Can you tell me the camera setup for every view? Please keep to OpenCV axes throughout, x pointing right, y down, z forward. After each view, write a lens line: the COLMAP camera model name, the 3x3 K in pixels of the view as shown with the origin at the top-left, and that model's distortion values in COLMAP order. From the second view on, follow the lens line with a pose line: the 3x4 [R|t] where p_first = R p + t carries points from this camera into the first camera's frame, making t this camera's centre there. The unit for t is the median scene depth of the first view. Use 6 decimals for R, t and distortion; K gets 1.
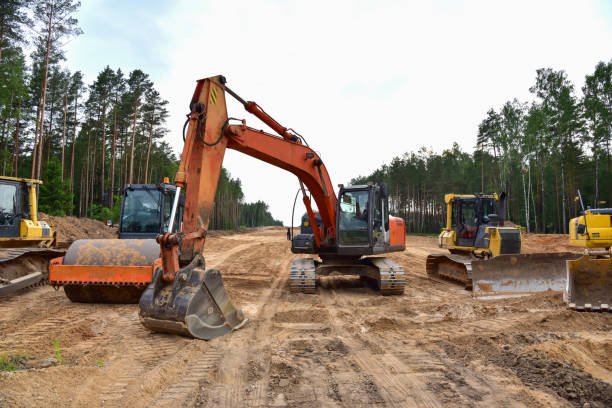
lens RADIAL K [[718.0, 0, 306.0], [0, 718.0, 204.0], [0, 0, 1]] dist [-0.263074, 0.036451]
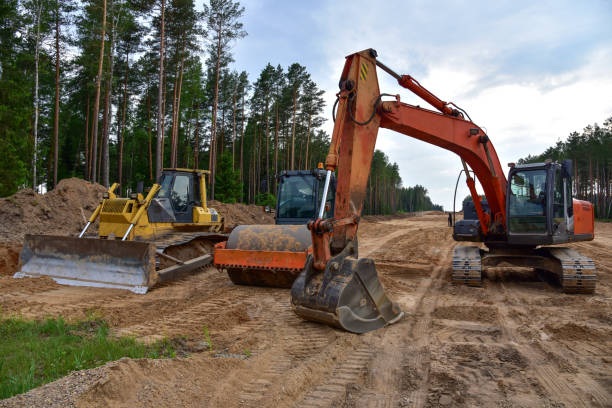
lens RADIAL K [[436.8, 0, 306.0], [0, 436.8, 204.0], [0, 0, 1]] dist [-0.072176, 0.003650]
pose [[0.948129, -0.007855, -0.317788, -0.022675], [0.012686, 0.999833, 0.013134, 0.012169], [0.317632, -0.016484, 0.948071, 0.422794]]
